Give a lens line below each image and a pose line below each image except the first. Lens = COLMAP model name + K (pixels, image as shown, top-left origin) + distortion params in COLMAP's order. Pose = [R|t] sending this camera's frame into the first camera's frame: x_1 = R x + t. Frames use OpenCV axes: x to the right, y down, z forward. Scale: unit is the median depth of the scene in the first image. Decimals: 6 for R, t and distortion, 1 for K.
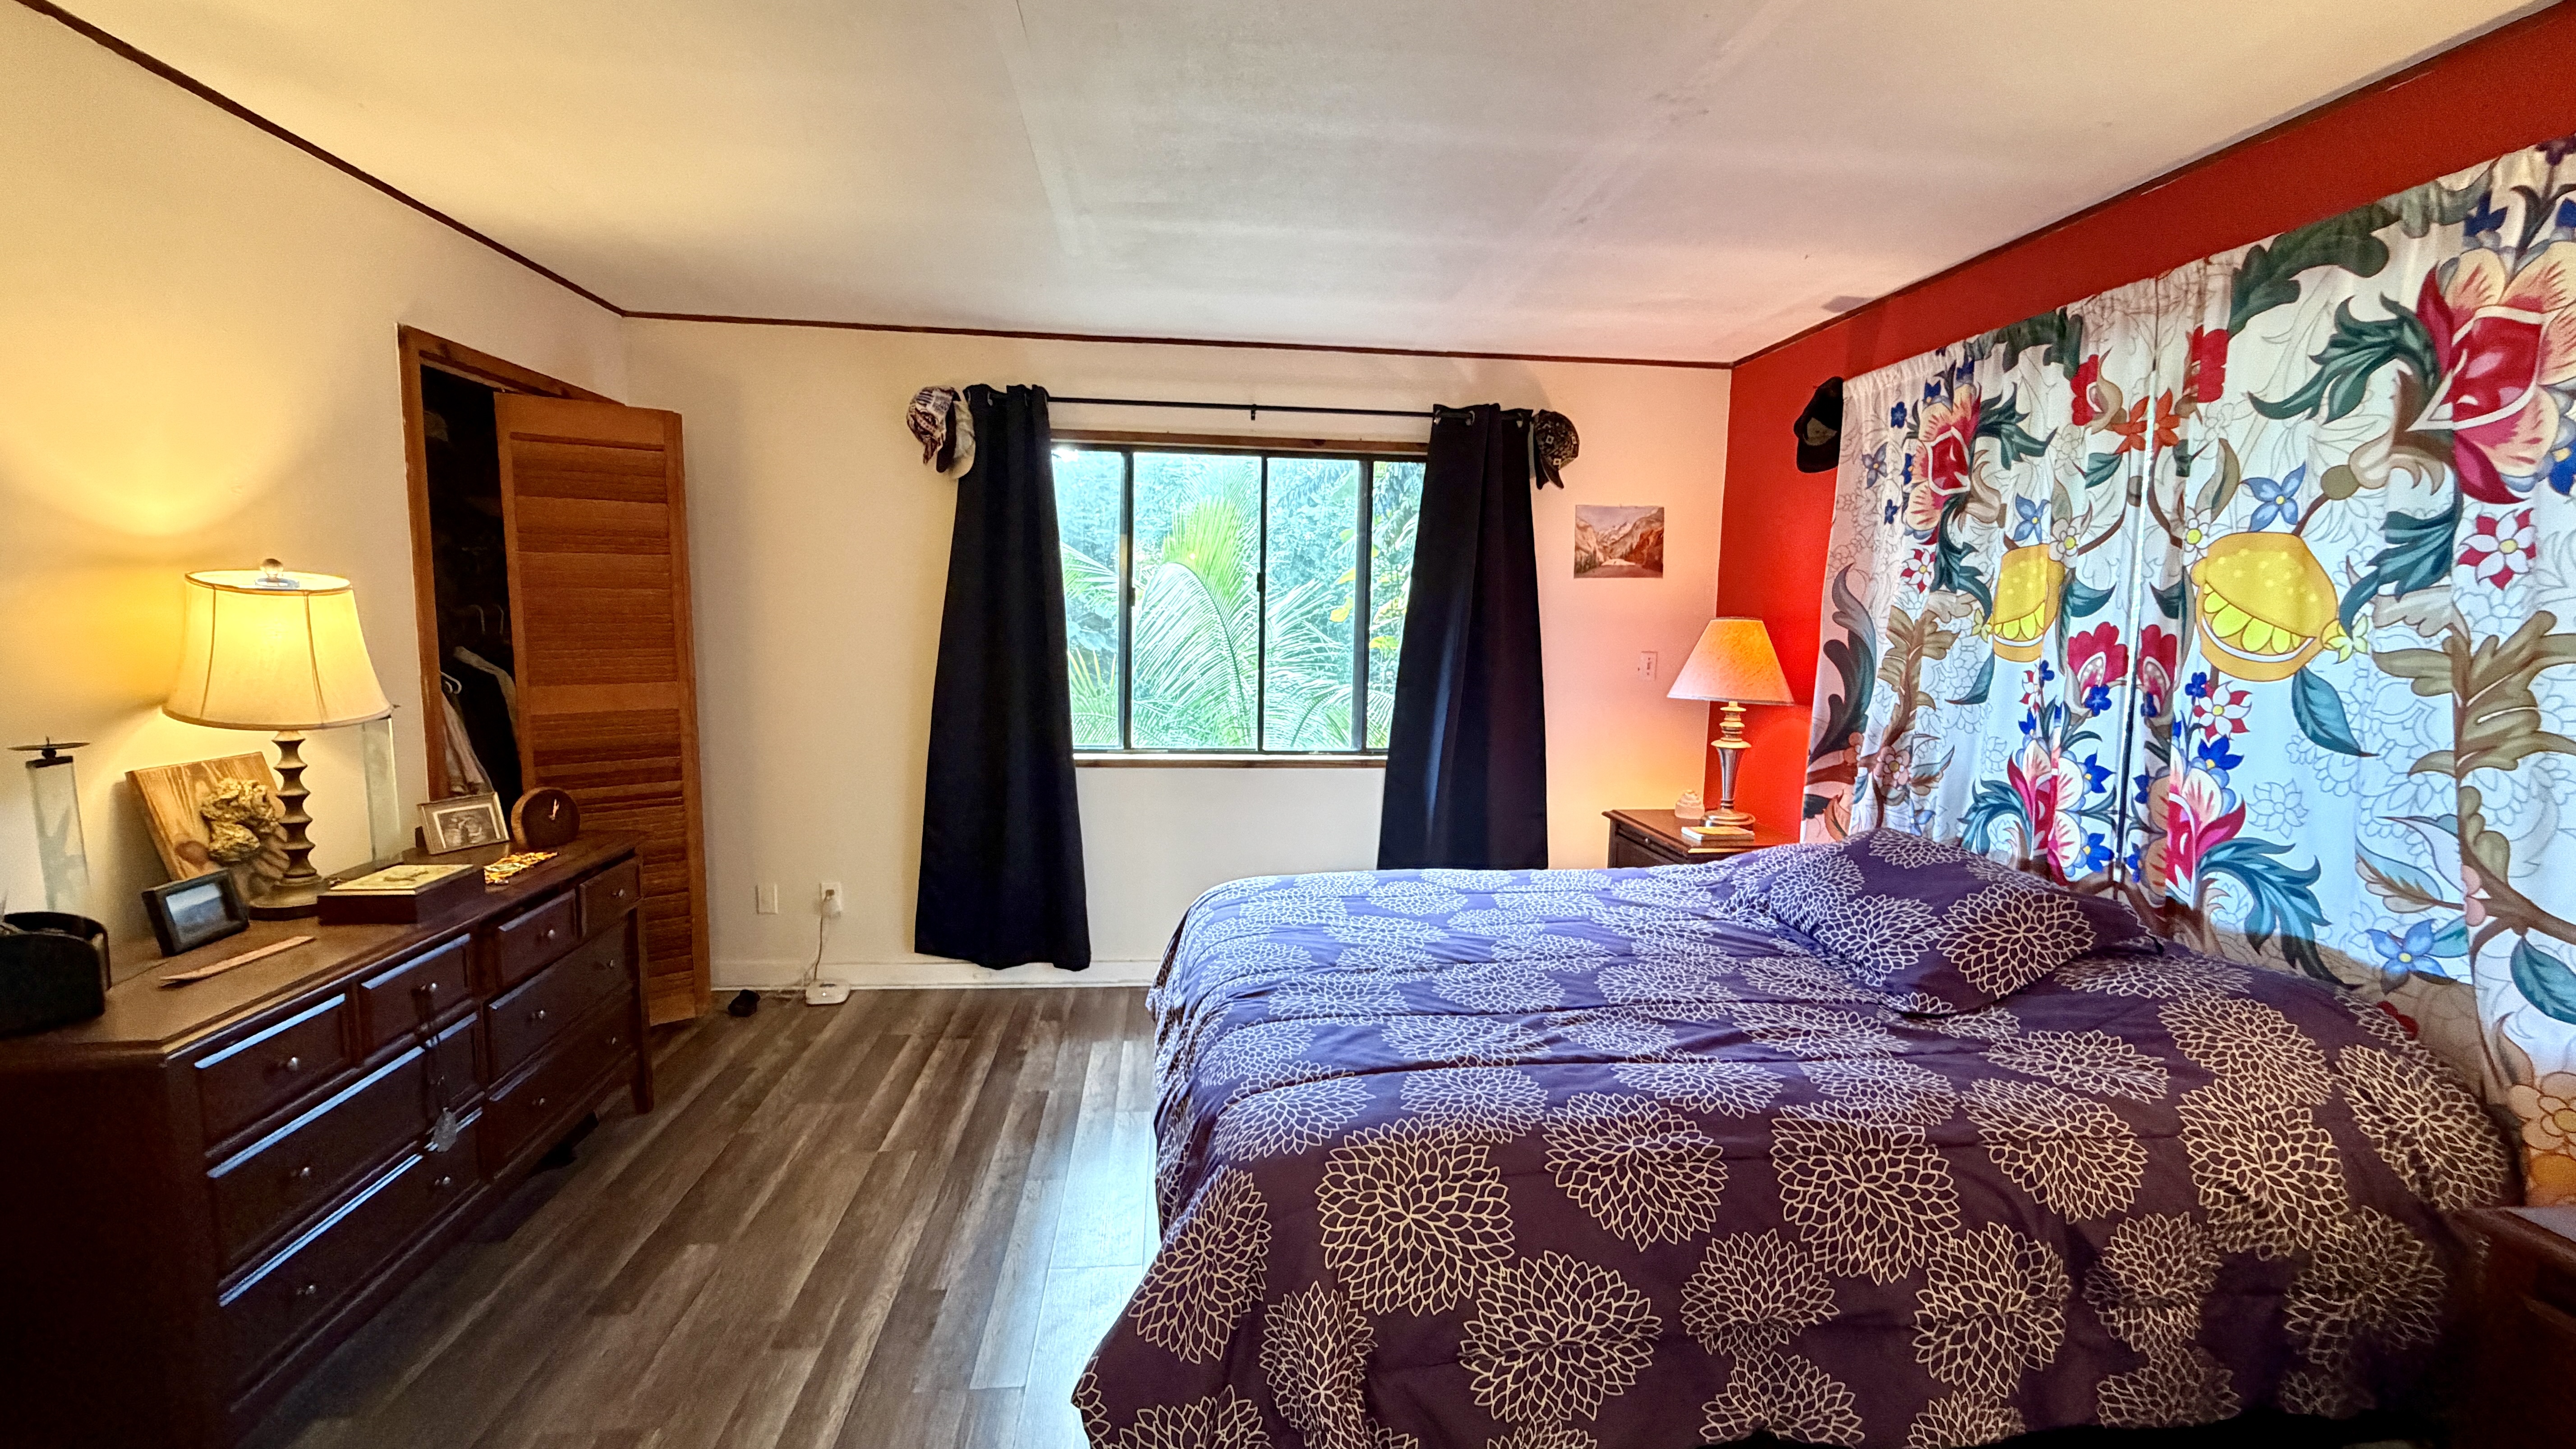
lens RADIAL K [[1027.5, 0, 1281.0], [0, 1027.5, 729.6], [0, 0, 1]] dist [-0.000957, -0.000040]
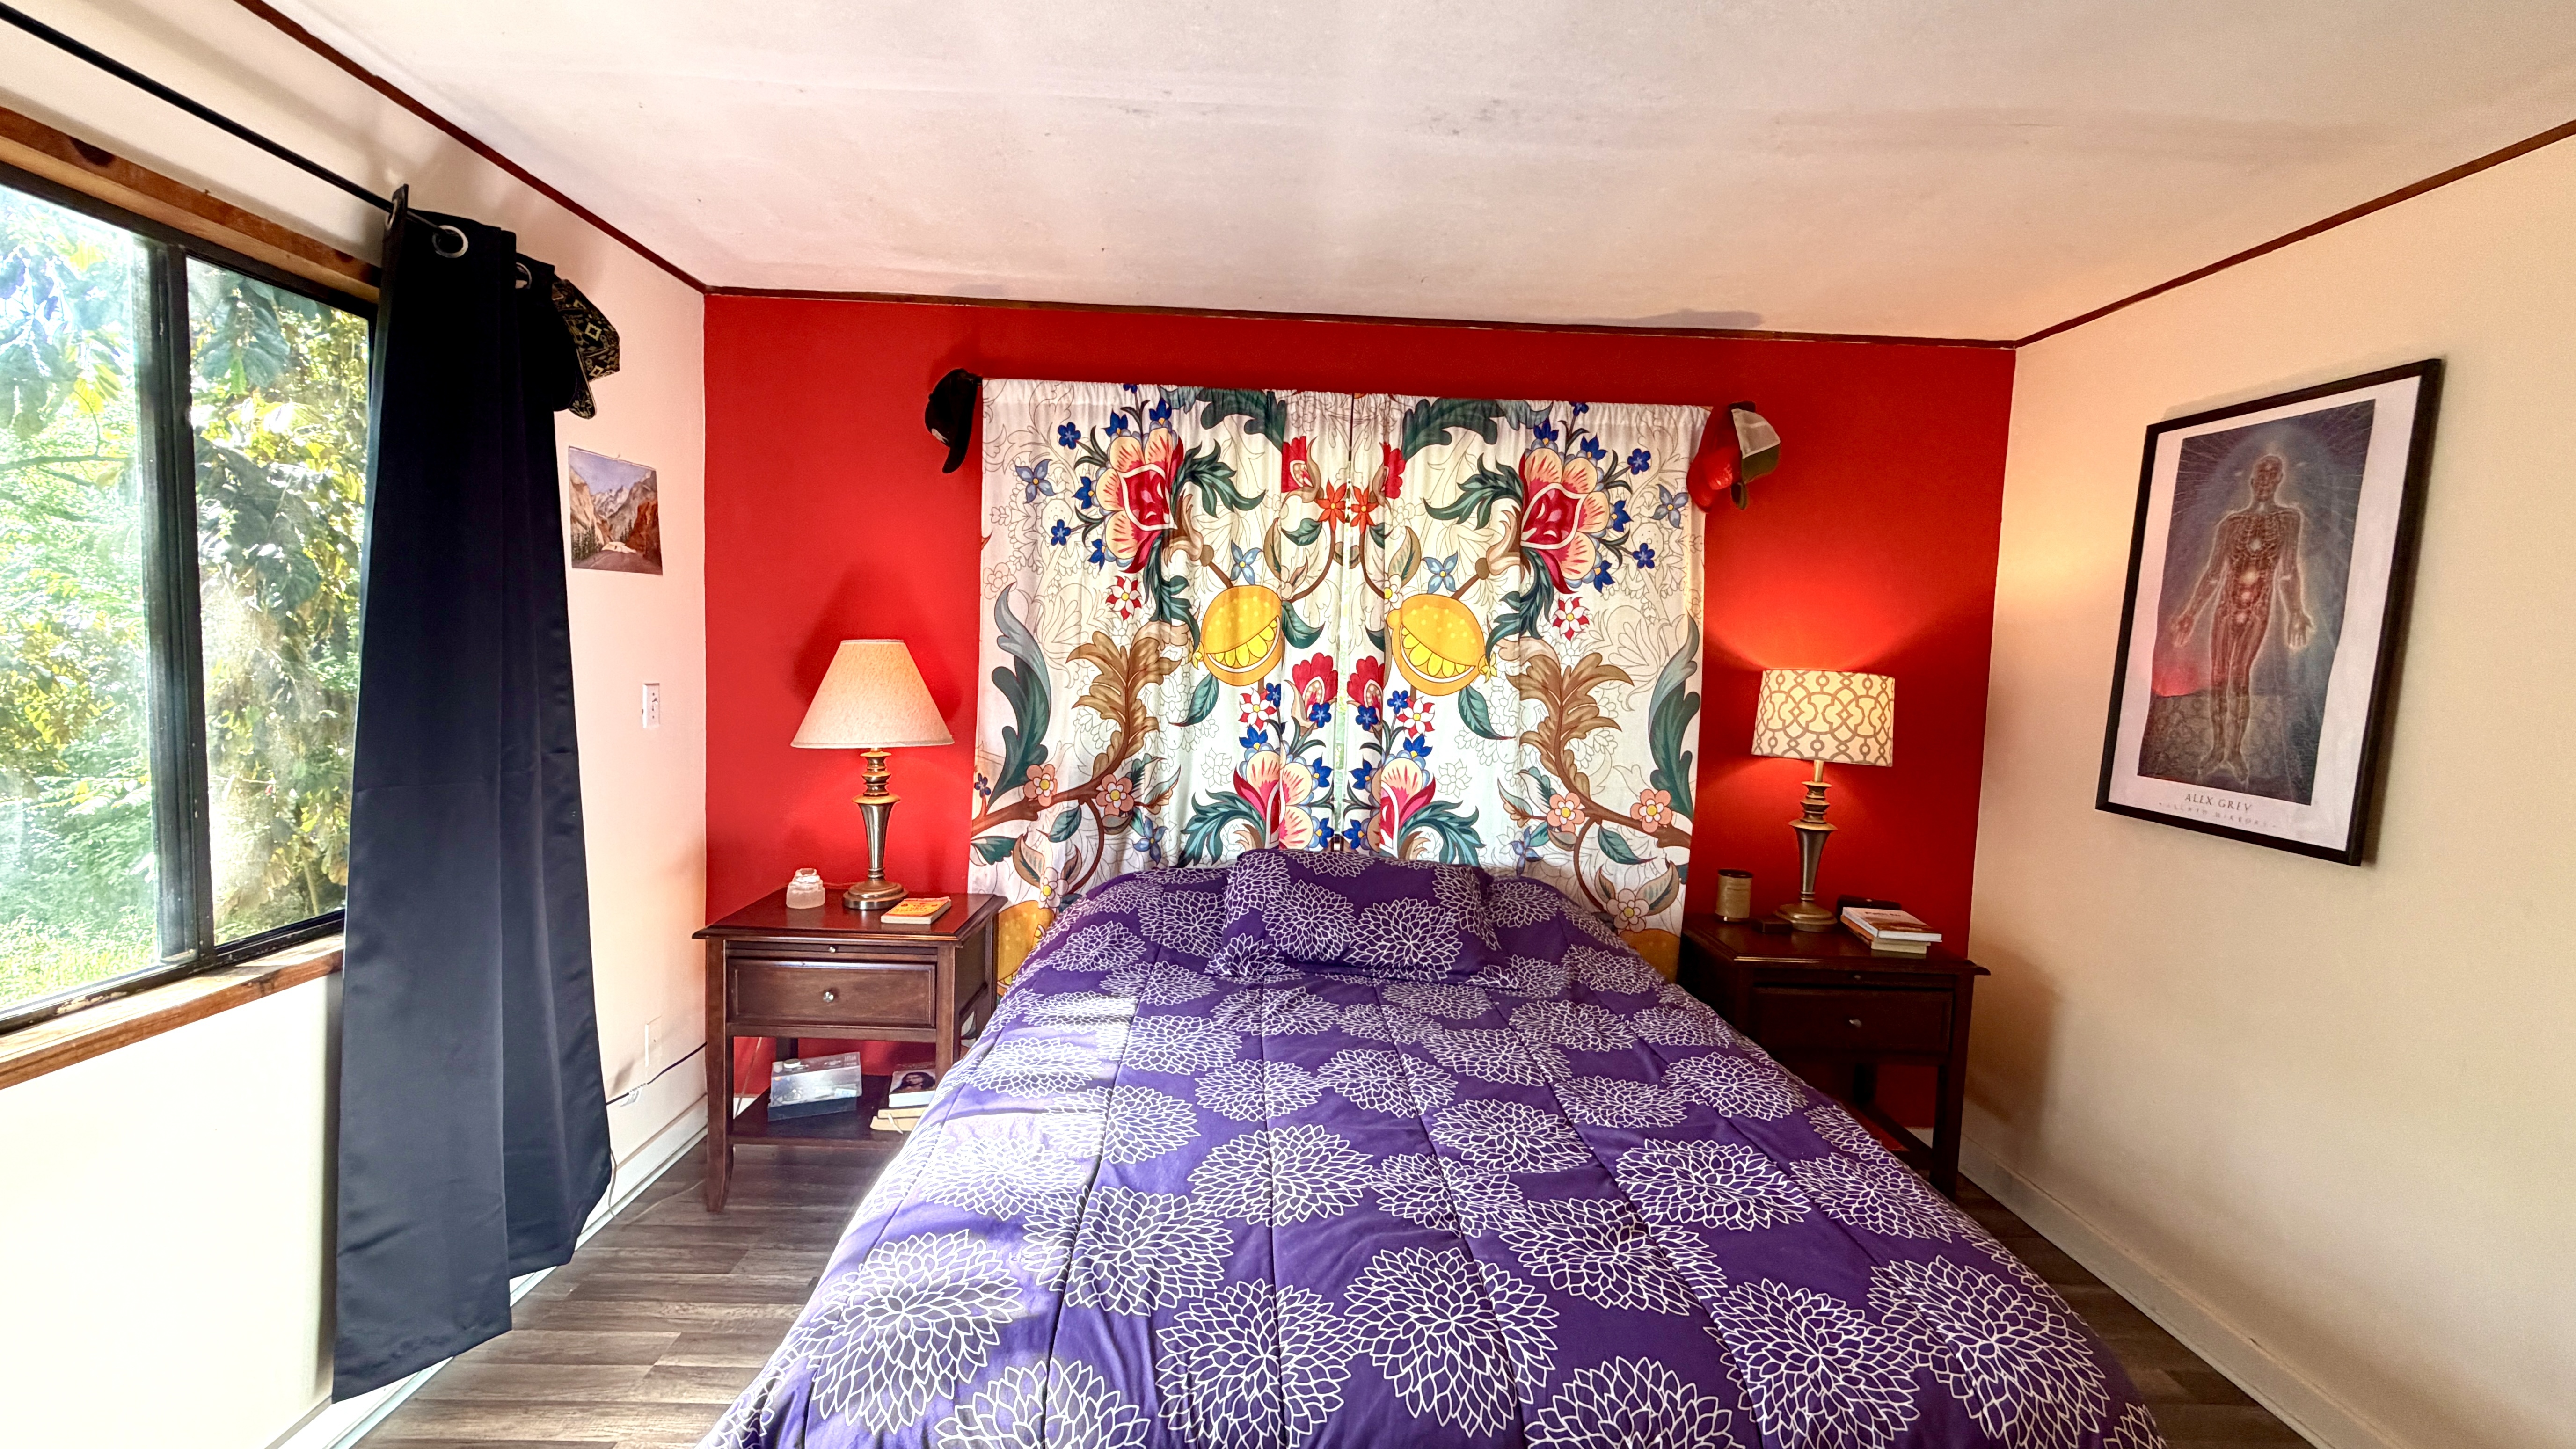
lens RADIAL K [[1077.9, 0, 1288.0], [0, 1077.9, 709.6], [0, 0, 1]] dist [-0.001693, 0.000010]
pose [[0.083051, -0.071295, 0.993992, -0.523990], [0.081723, 0.994565, 0.064507, -0.122750], [-0.993189, 0.075875, 0.088426, 0.915283]]
